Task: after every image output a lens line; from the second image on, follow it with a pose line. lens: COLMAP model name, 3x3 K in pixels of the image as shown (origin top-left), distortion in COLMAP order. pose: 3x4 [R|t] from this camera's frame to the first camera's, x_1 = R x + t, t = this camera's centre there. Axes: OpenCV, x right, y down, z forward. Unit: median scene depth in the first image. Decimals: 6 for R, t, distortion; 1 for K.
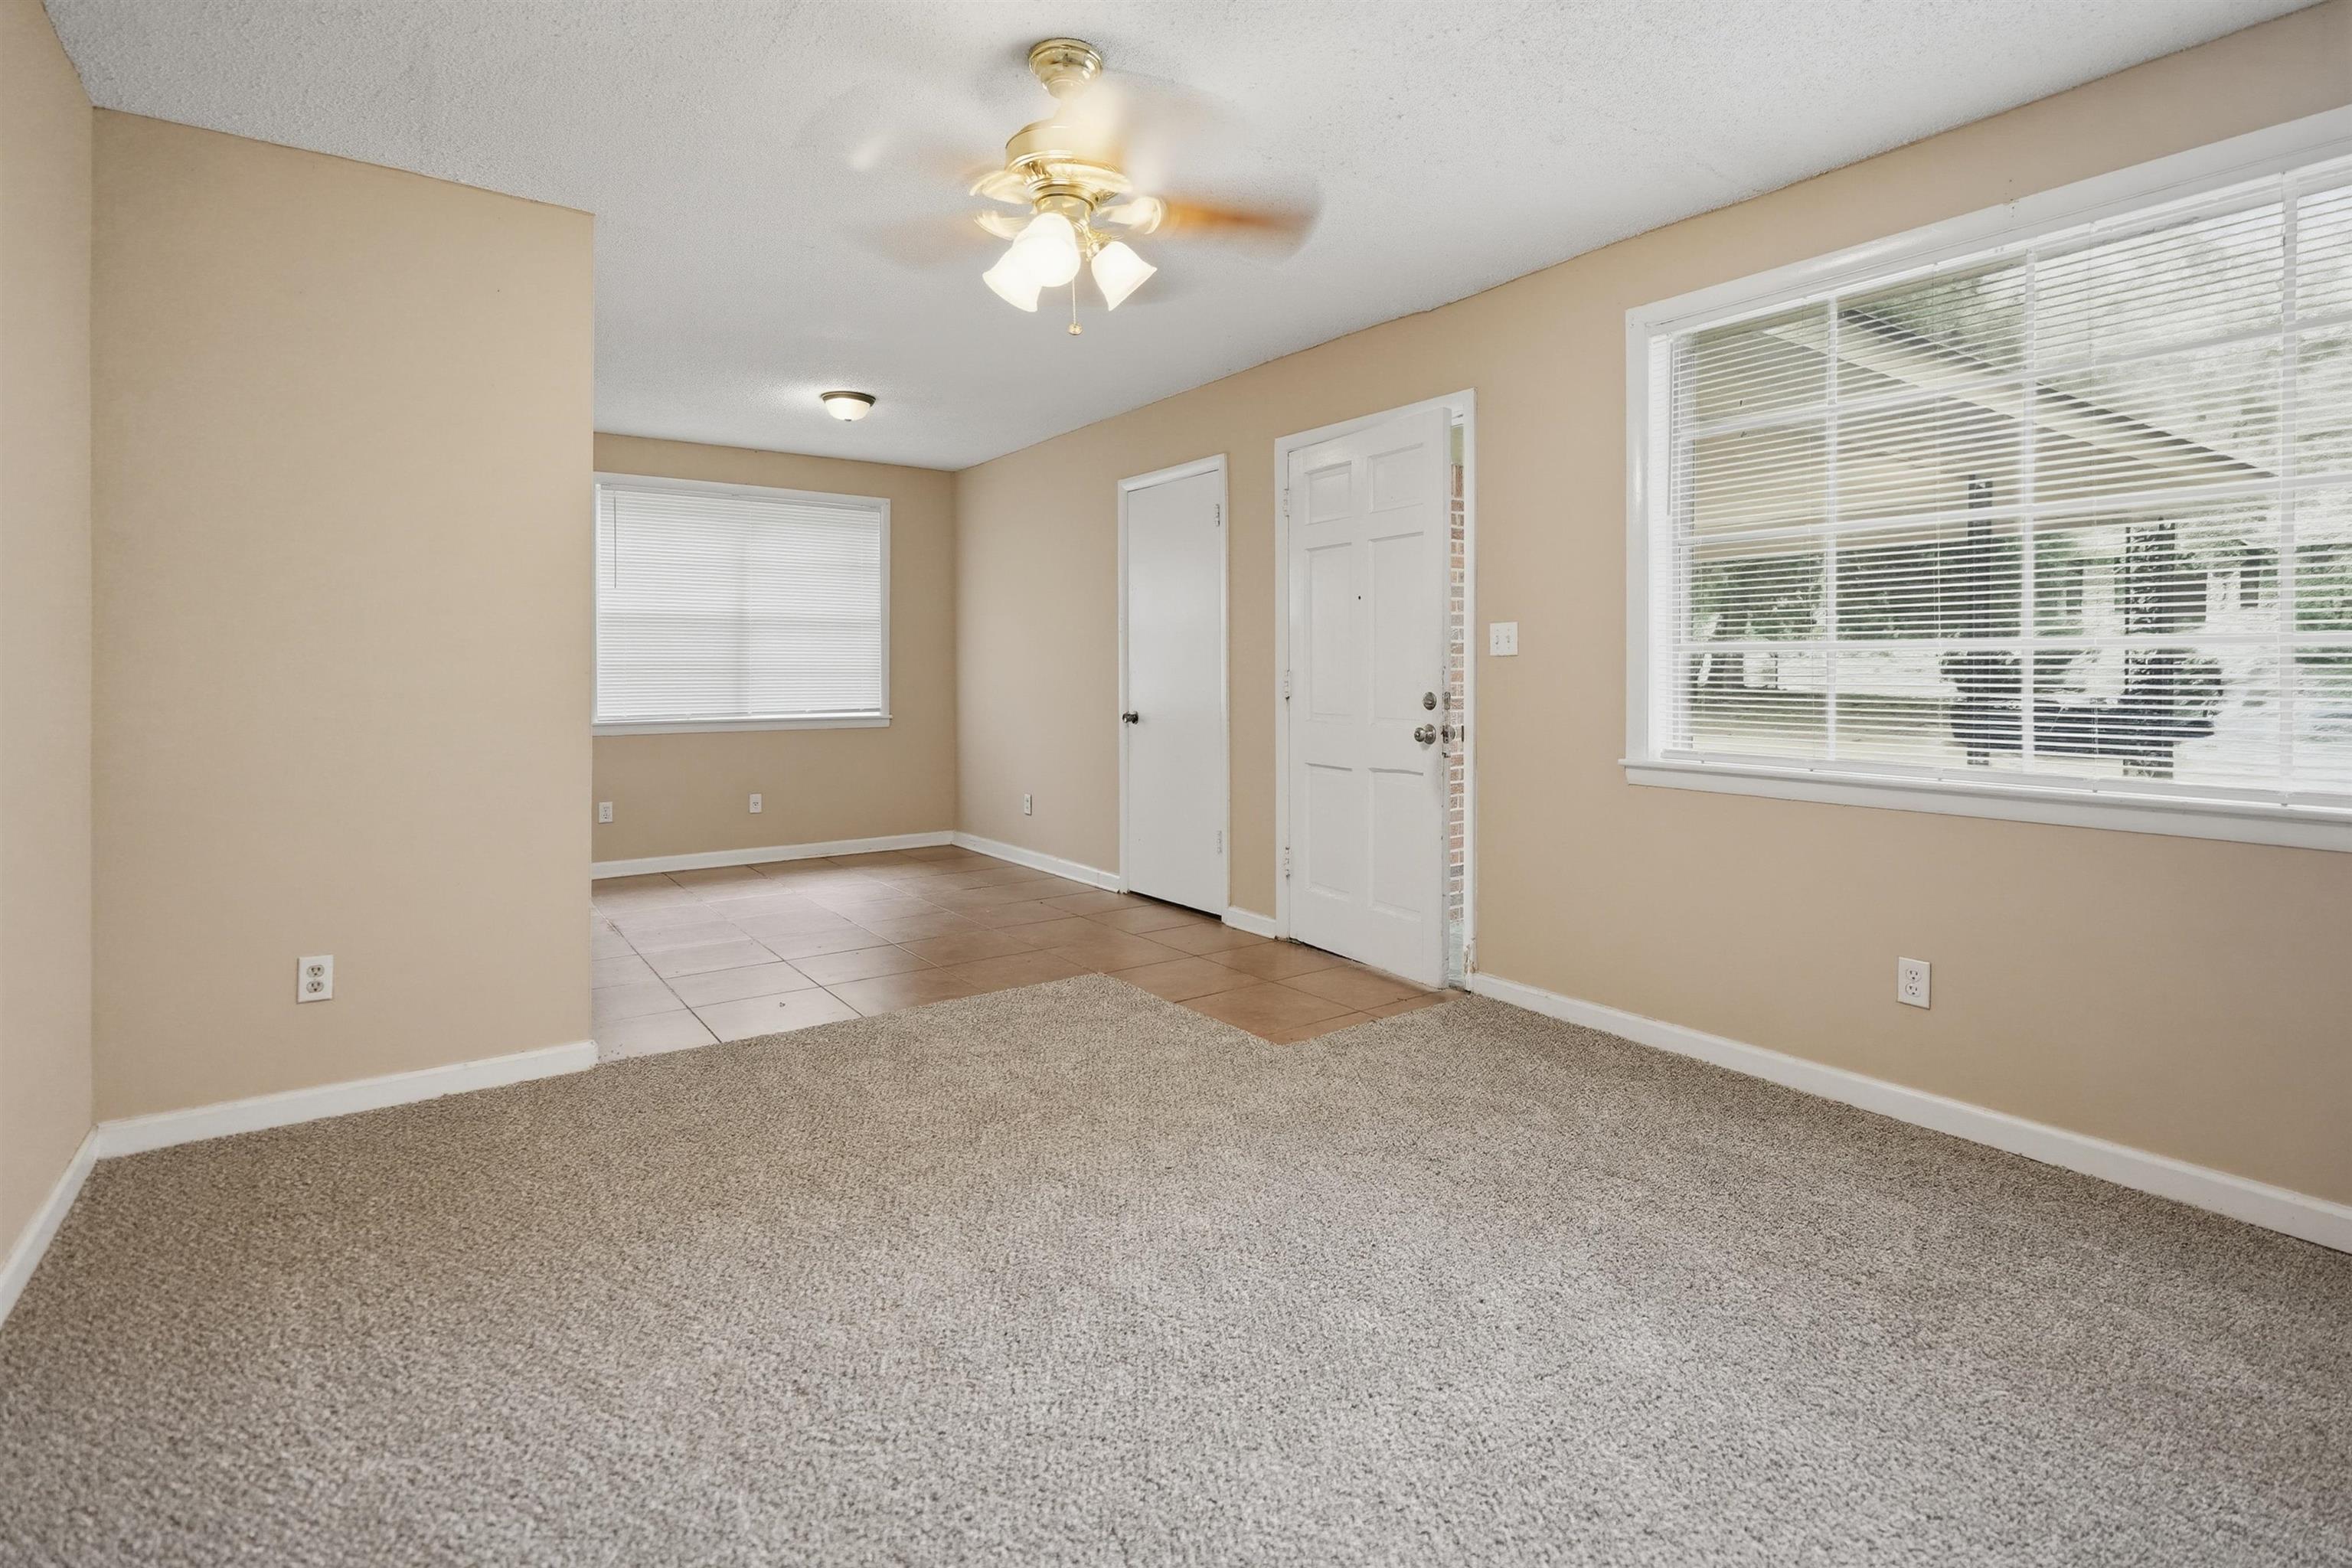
lens RADIAL K [[1125.9, 0, 1160.8], [0, 1125.9, 675.9], [0, 0, 1]] dist [-0.011428, 0.002685]
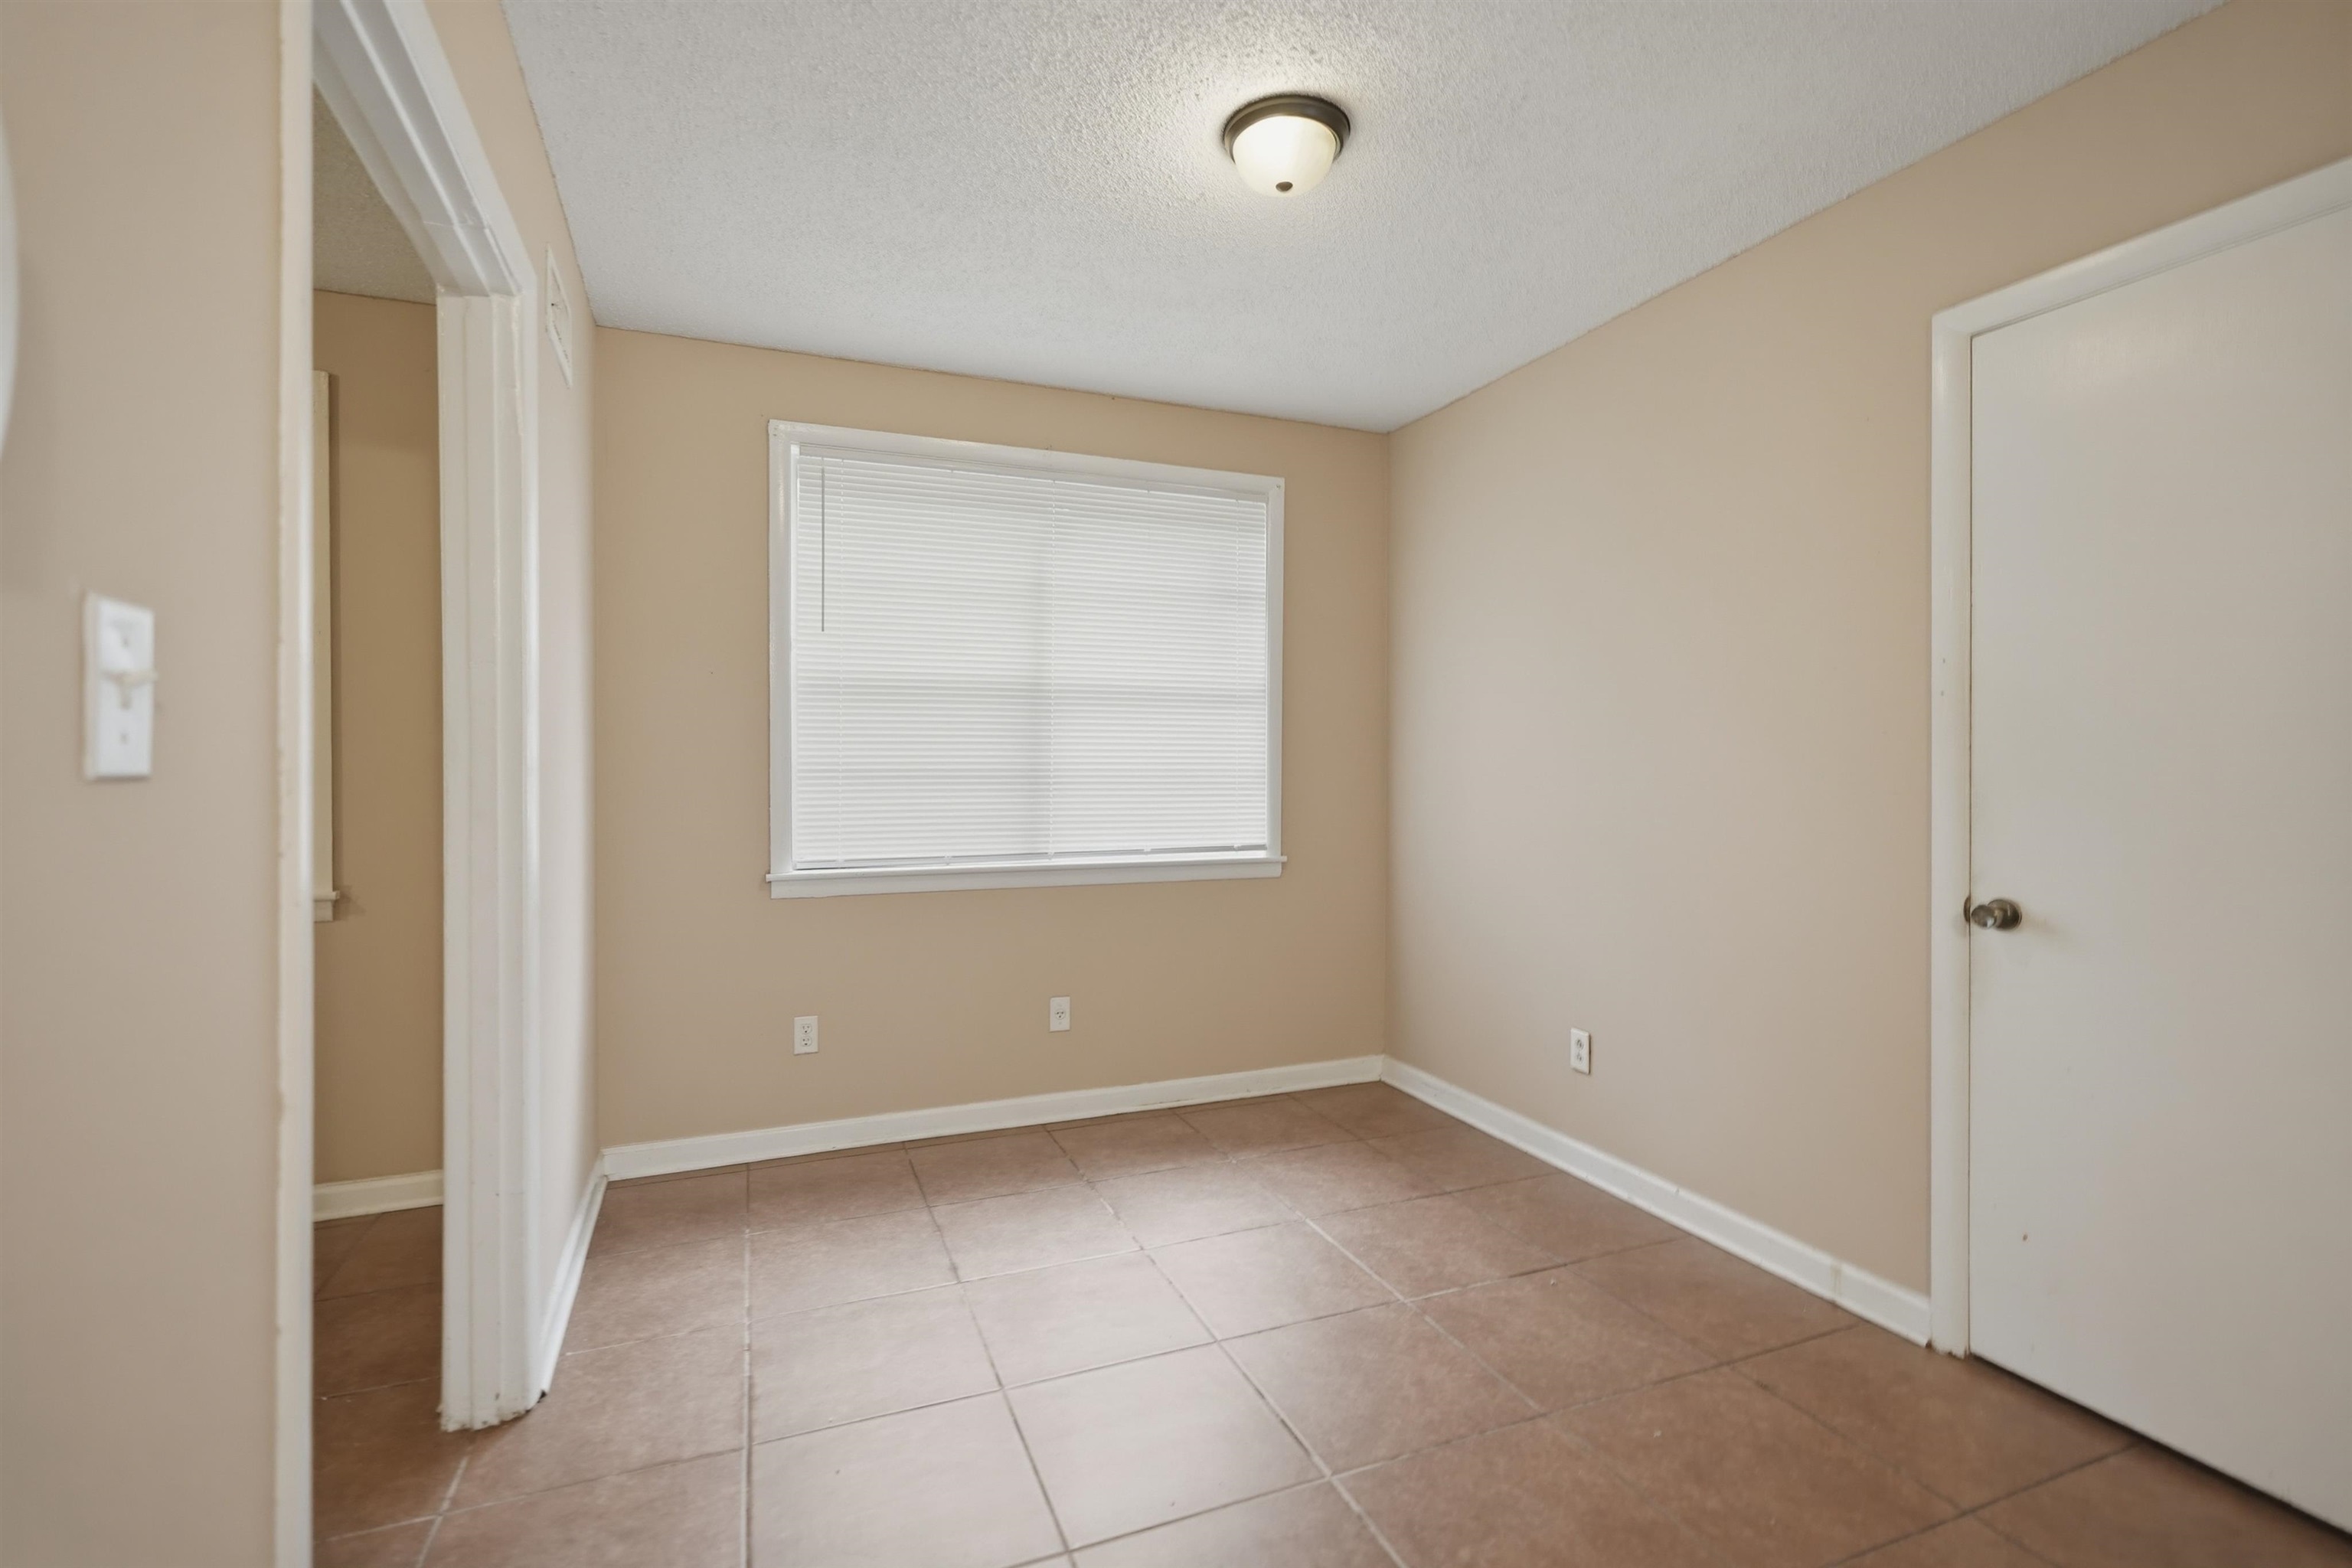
lens RADIAL K [[1073.4, 0, 1179.9], [0, 1073.4, 769.0], [0, 0, 1]] dist [-0.000960, 0.000611]
pose [[0.974830, 0.004374, -0.222906, -0.185719], [-0.004552, 0.999990, -0.000285, -0.009698], [0.222903, 0.001292, 0.974840, 0.497312]]
